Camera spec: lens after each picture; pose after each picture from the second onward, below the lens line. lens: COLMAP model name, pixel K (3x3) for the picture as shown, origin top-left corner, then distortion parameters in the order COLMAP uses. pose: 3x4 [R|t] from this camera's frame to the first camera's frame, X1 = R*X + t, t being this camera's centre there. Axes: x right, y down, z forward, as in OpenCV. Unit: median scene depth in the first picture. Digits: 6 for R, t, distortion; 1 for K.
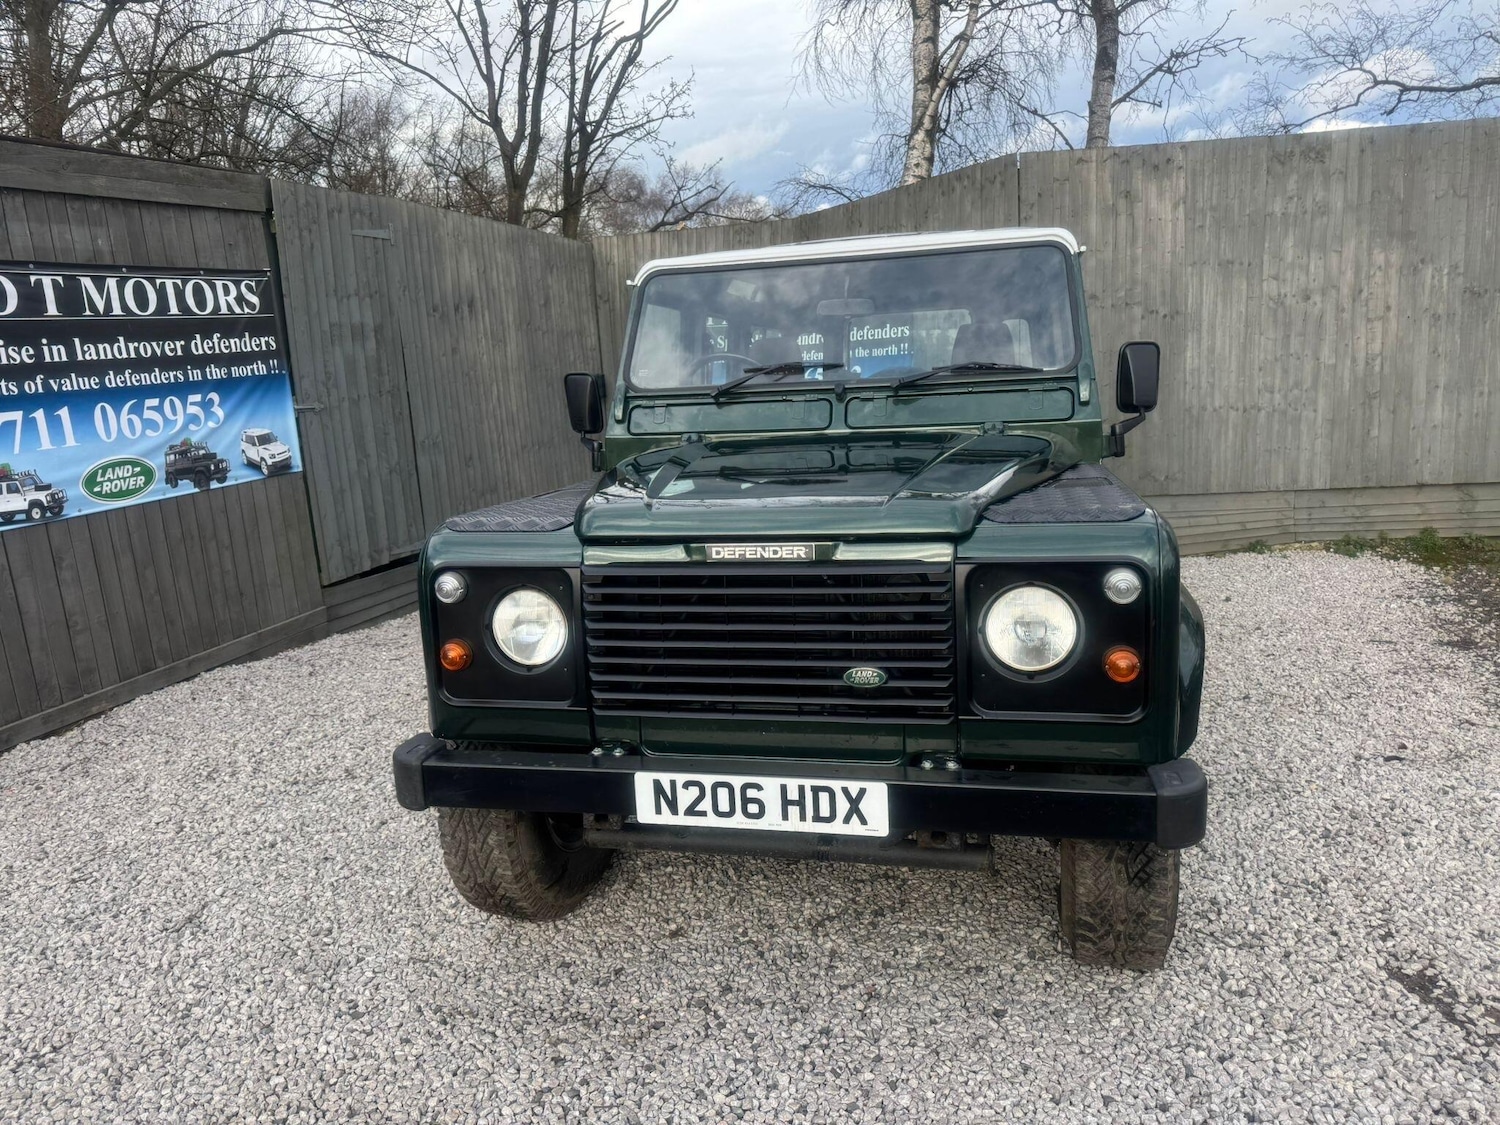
lens RADIAL K [[1073.1, 0, 750.3], [0, 1073.1, 556.0], [0, 0, 1]] dist [0.004423, -0.001893]
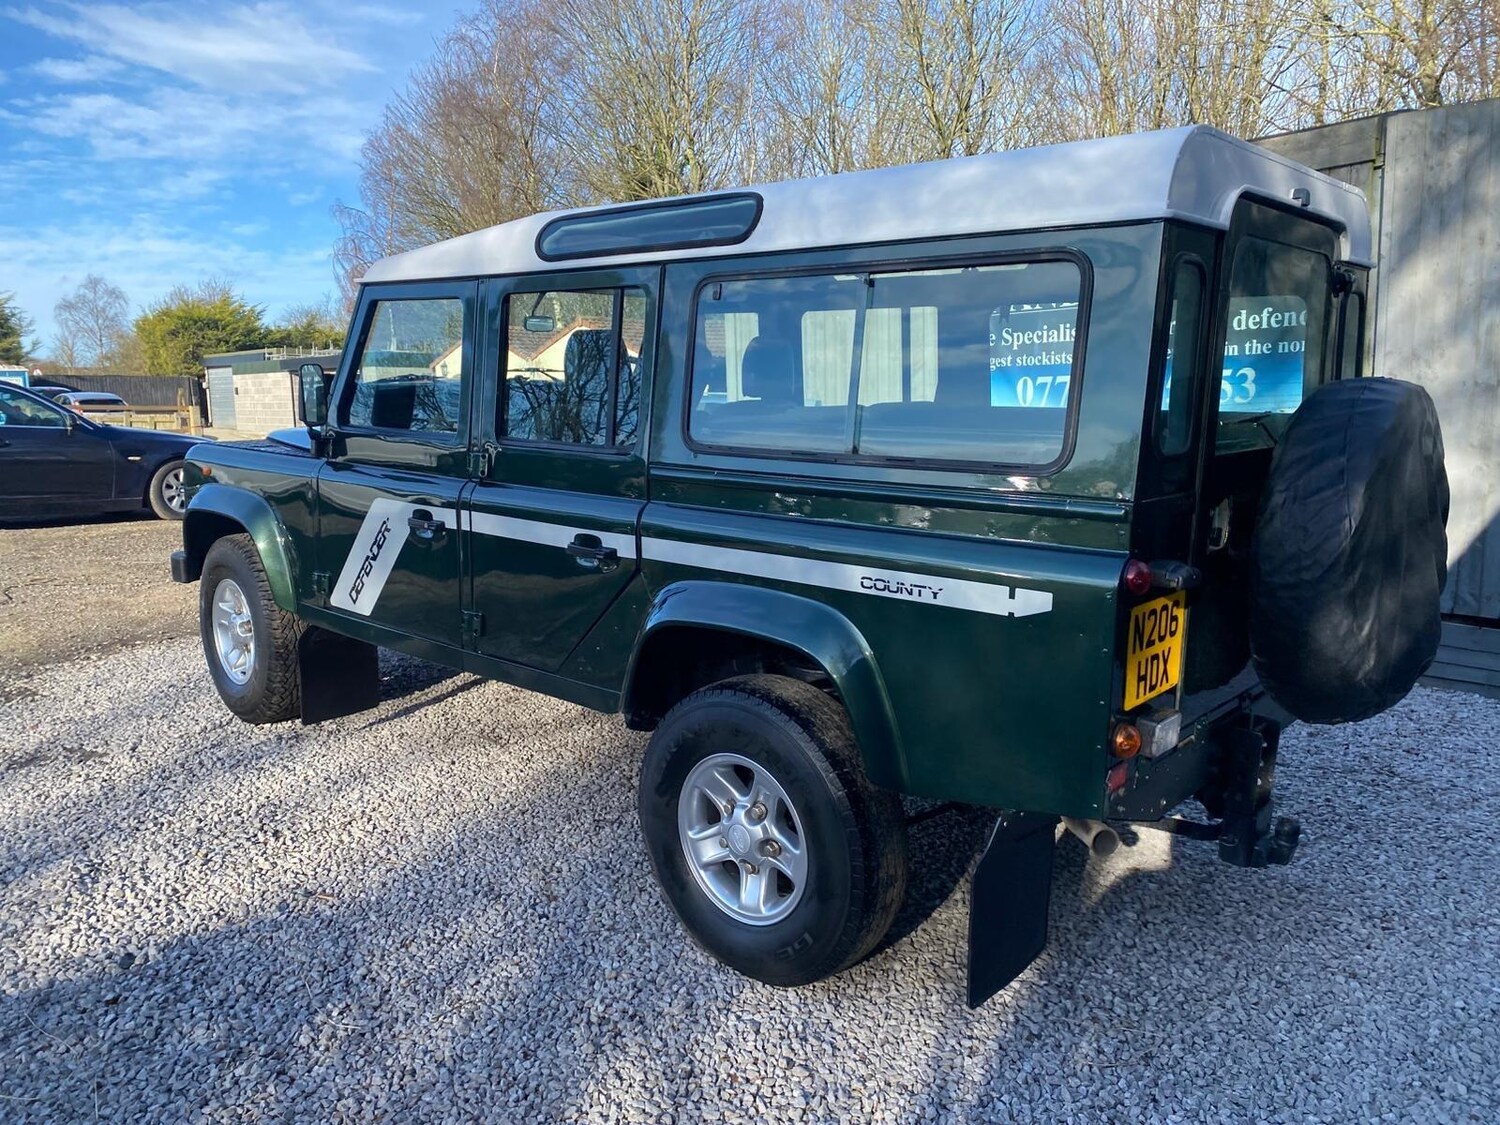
lens RADIAL K [[1141.5, 0, 735.6], [0, 1141.5, 579.9], [0, 0, 1]] dist [0.014055, -0.009513]
pose [[-0.476696, 0.204966, -0.854839, 1.111301], [-0.128013, 0.945886, 0.298183, -0.363330], [0.869697, 0.251573, -0.424662, 1.775671]]
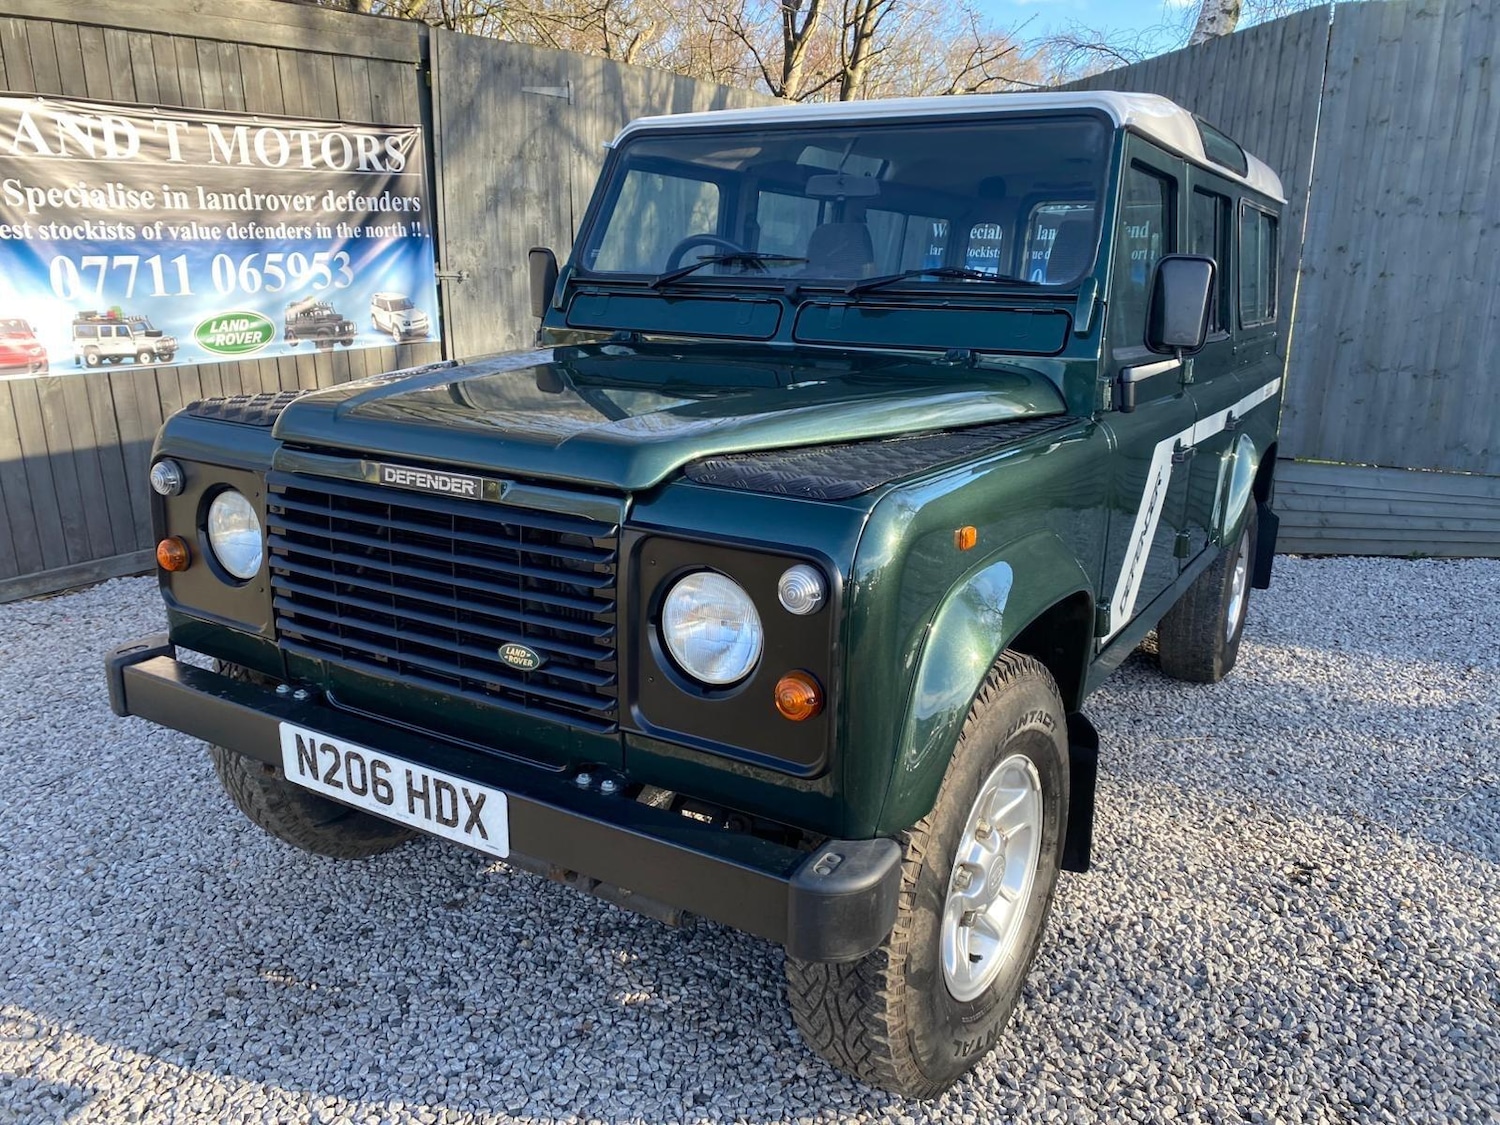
lens RADIAL K [[1150.0, 0, 741.0], [0, 1150.0, 556.0], [0, 0, 1]] dist [0.002761, 0.007112]
pose [[0.947036, 0.141121, -0.288457, 0.297560], [-0.118180, 0.988385, 0.095549, -0.035403], [0.298590, -0.056399, 0.952713, 0.155378]]
